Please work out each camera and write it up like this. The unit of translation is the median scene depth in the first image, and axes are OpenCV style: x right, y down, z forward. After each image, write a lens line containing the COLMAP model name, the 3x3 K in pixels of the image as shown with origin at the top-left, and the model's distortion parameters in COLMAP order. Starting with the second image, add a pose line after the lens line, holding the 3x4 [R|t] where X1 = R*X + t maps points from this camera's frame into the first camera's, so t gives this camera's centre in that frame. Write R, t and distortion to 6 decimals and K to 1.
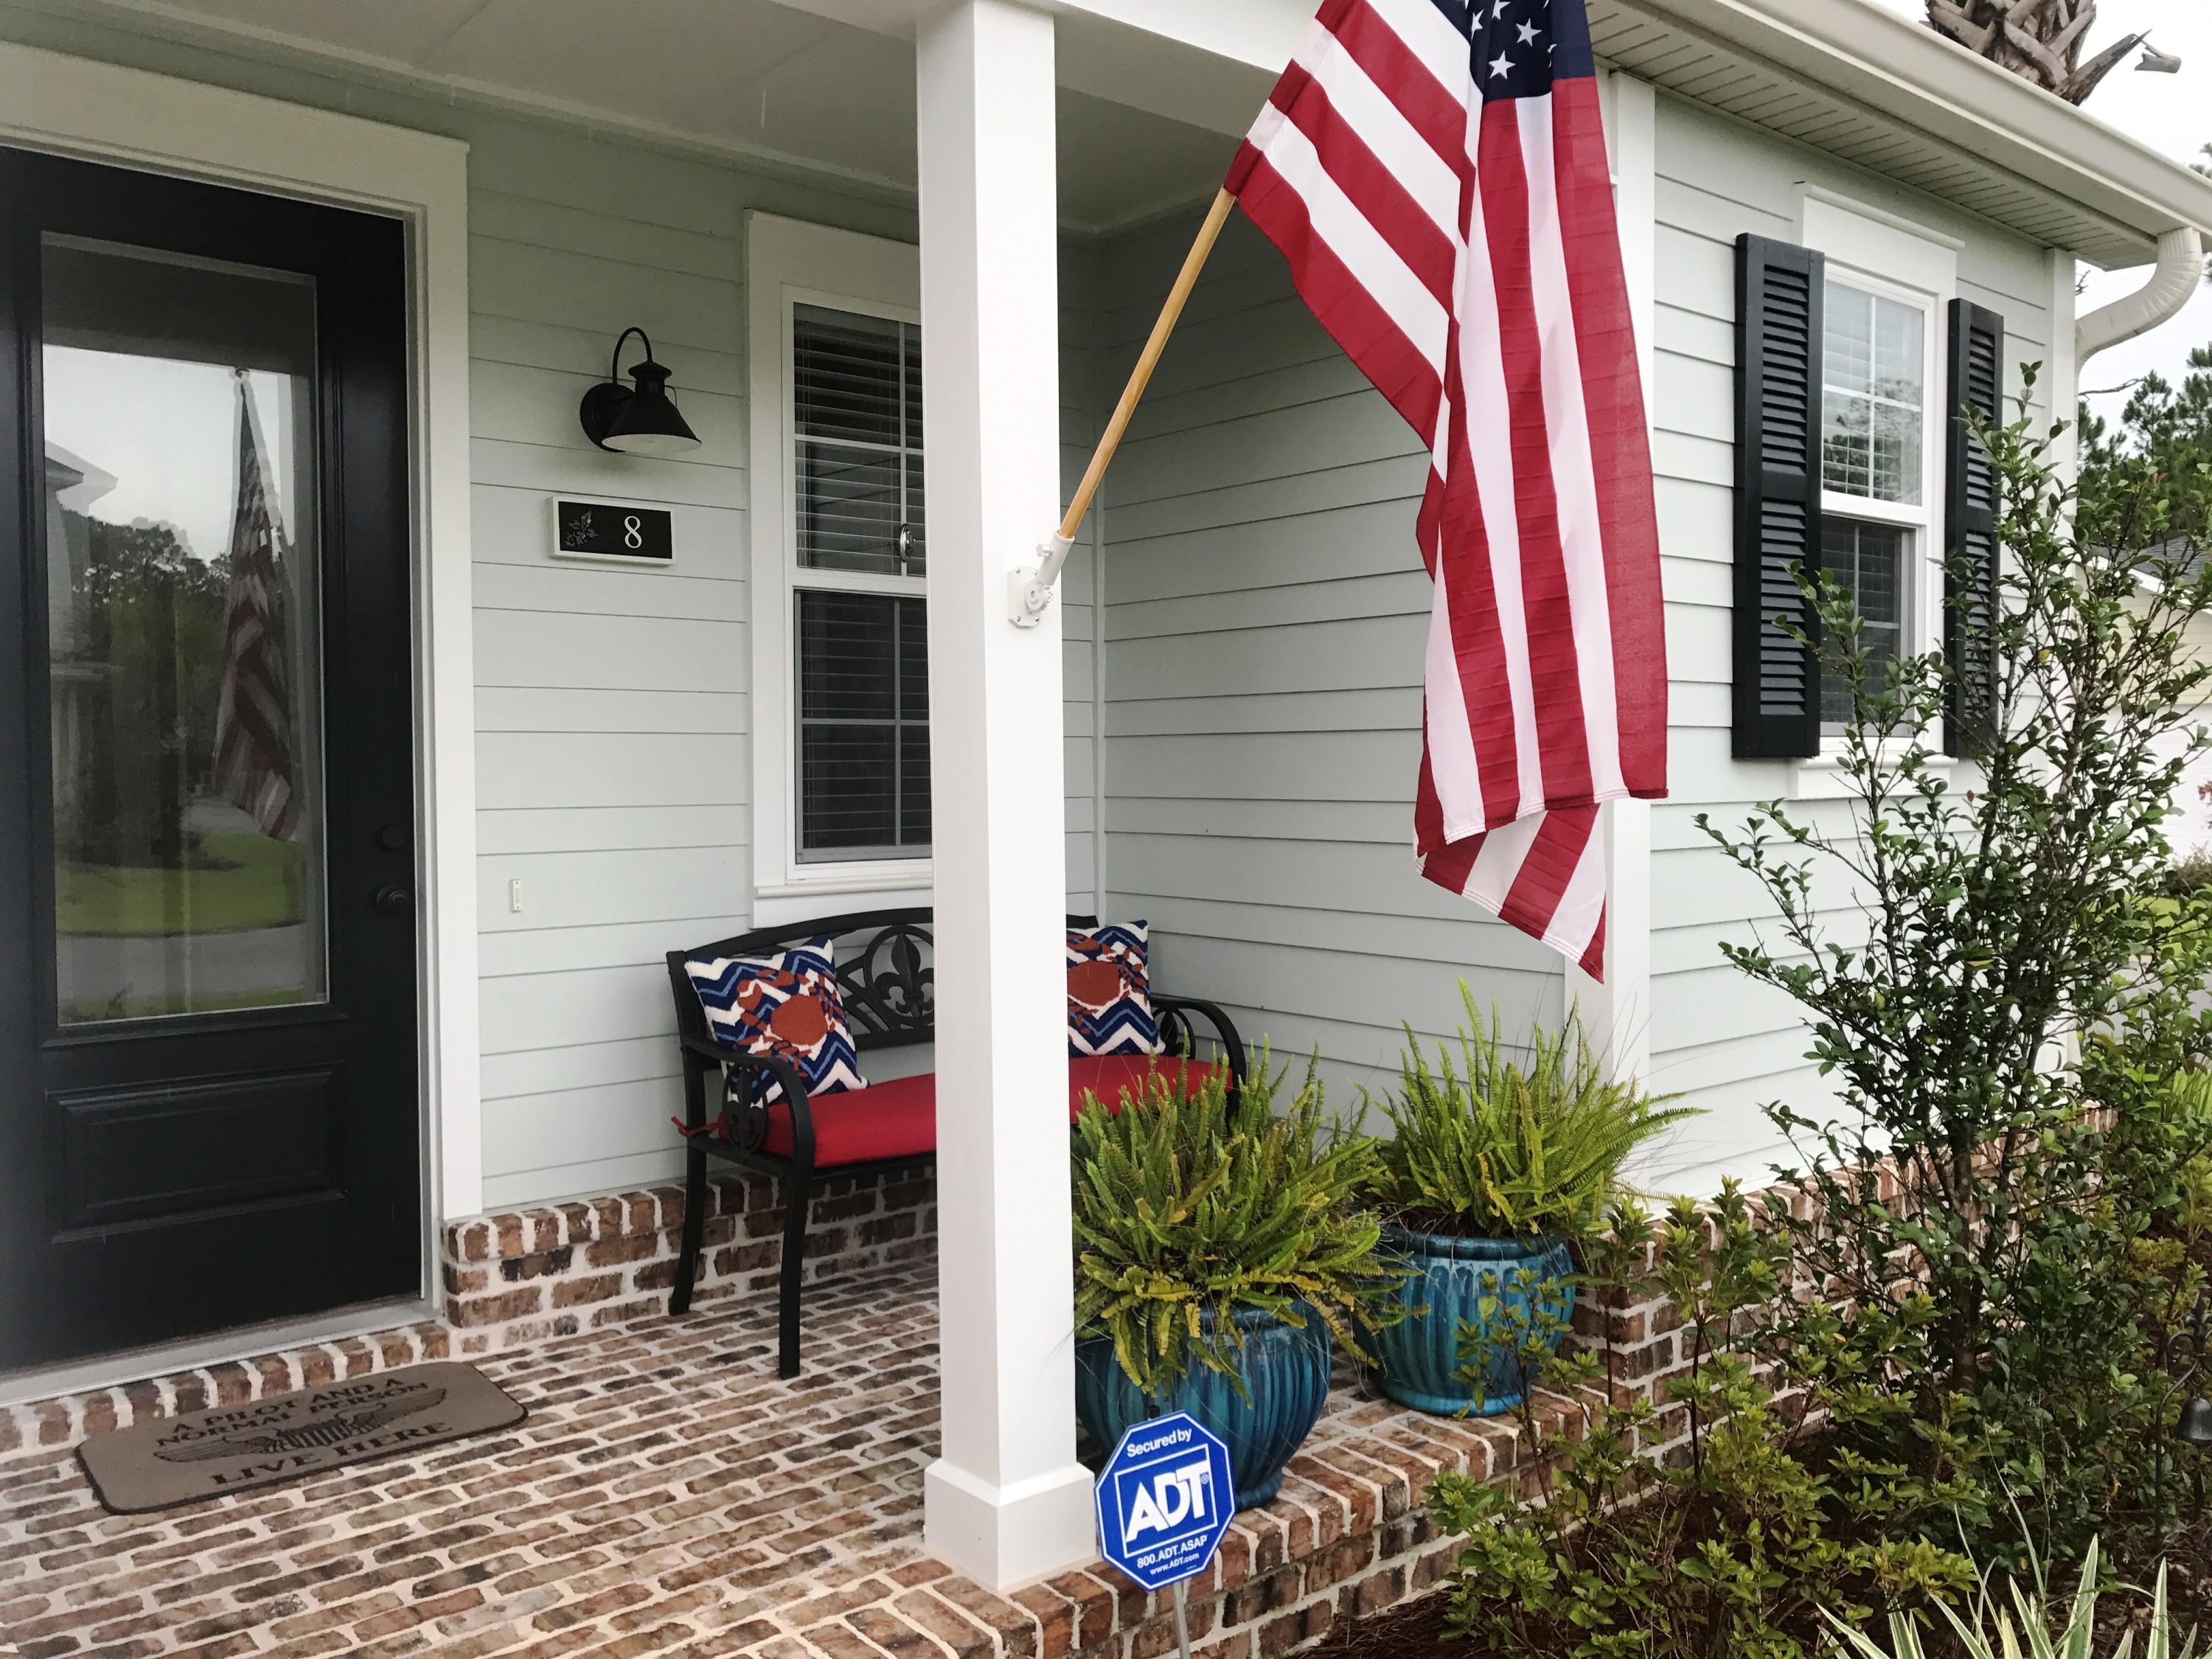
lens RADIAL K [[1806.6, 0, 1111.8], [0, 1806.6, 839.5], [0, 0, 1]] dist [0.052184, -0.053712]
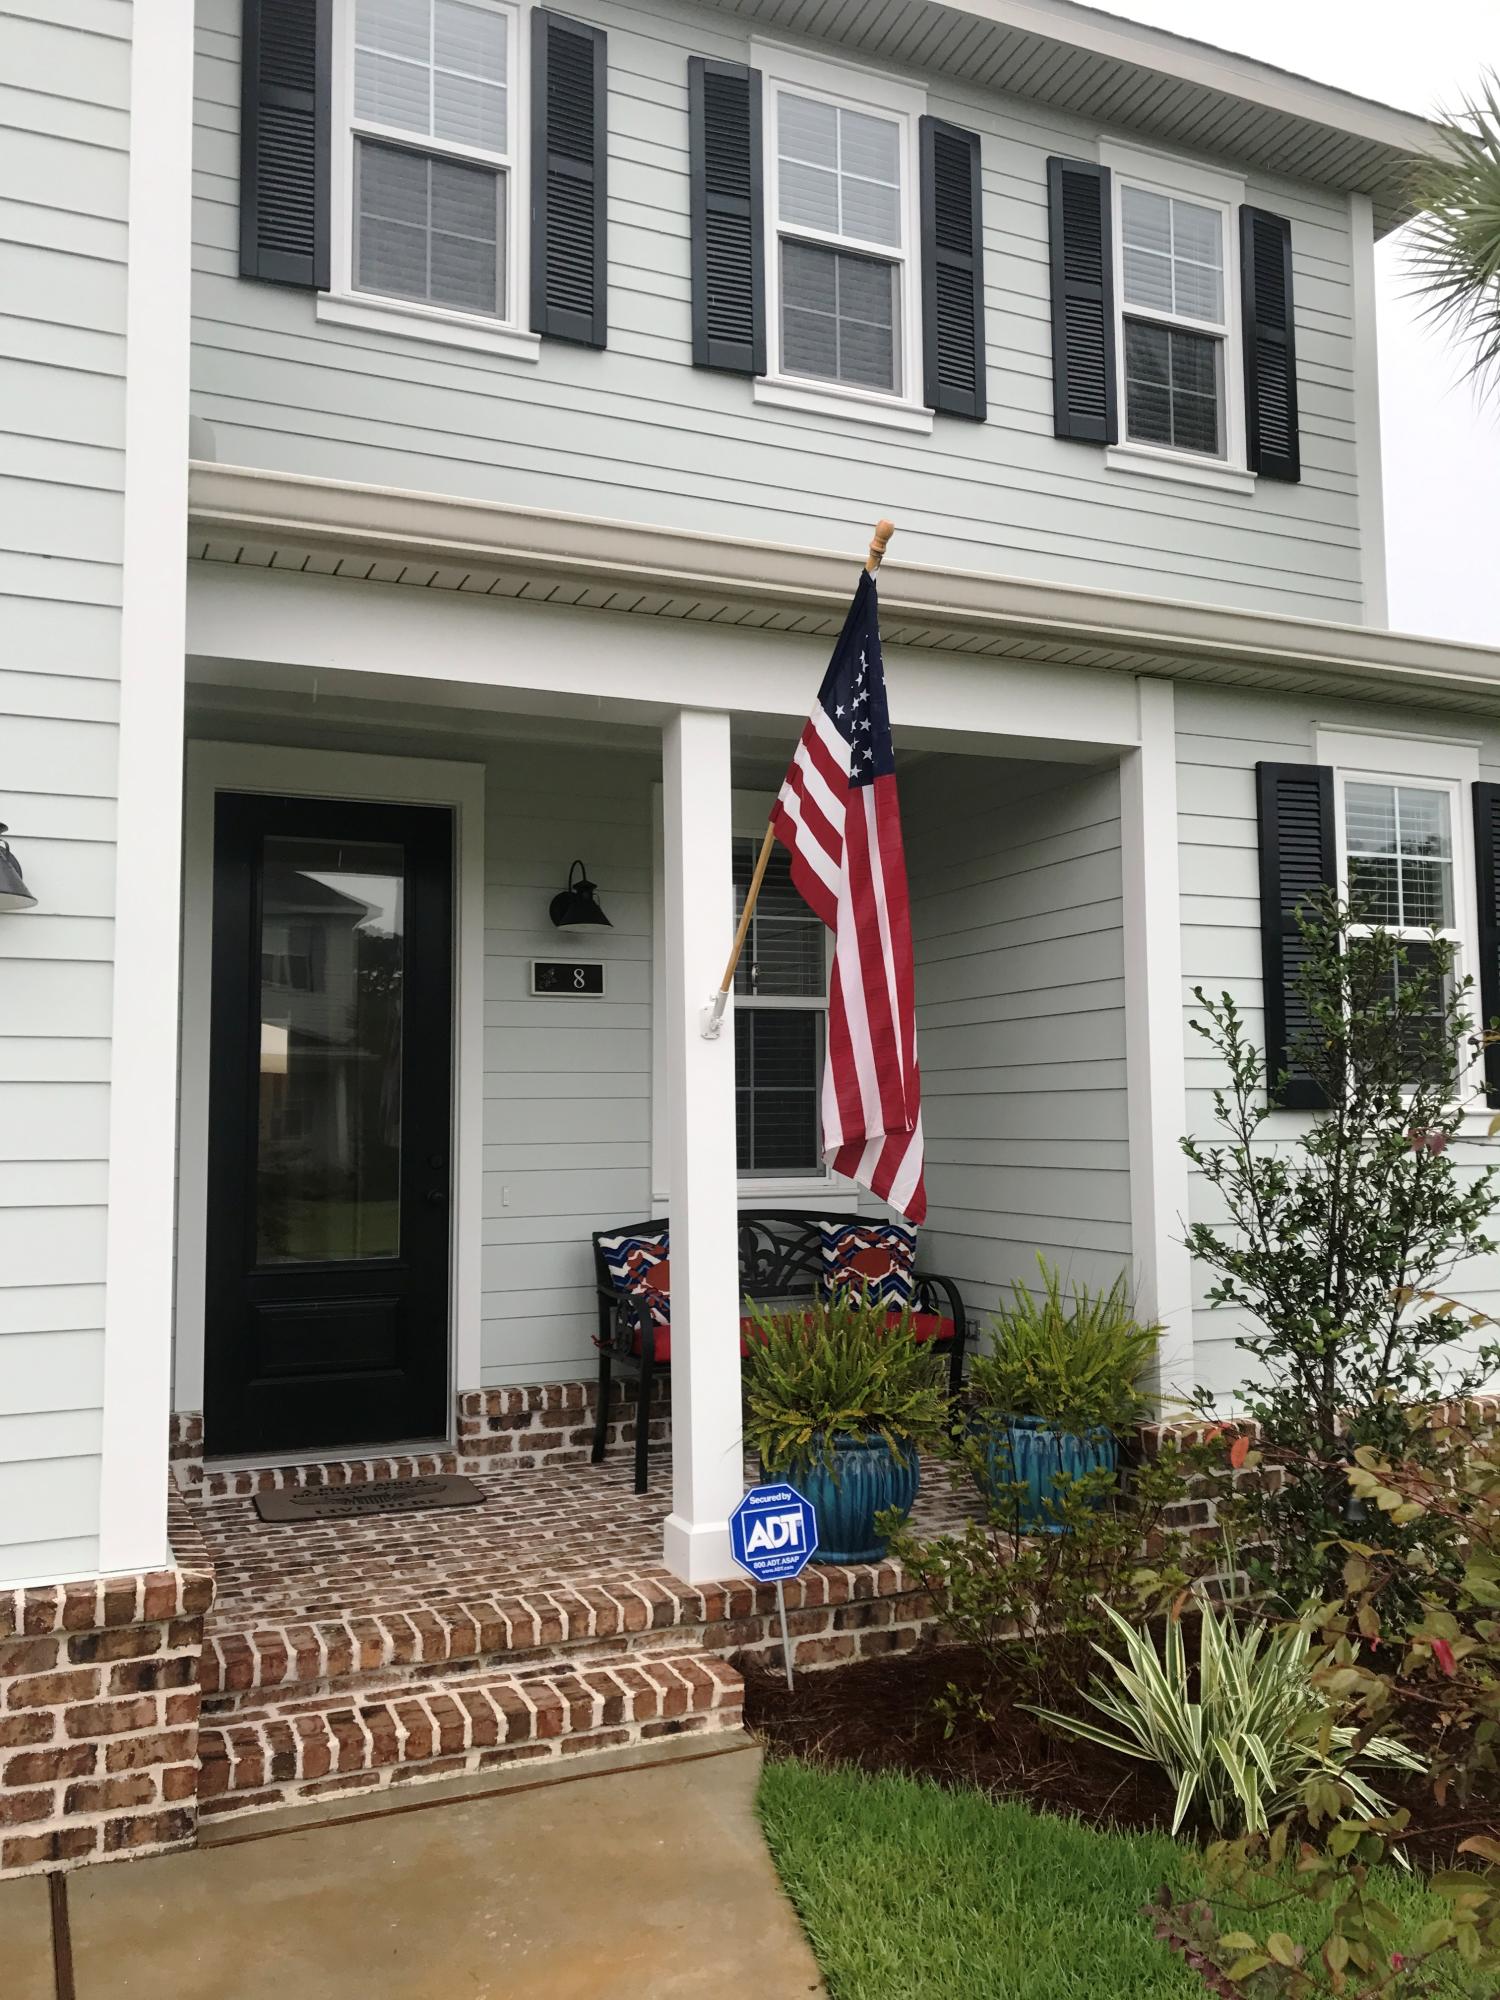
lens RADIAL K [[1633.5, 0, 733.2], [0, 1633.5, 989.3], [0, 0, 1]] dist [0.052184, -0.053712]
pose [[0.956567, -0.029135, -0.290053, 0.335236], [-0.006643, 0.992556, -0.121606, 0.024710], [0.291437, 0.118251, 0.949253, -0.418612]]
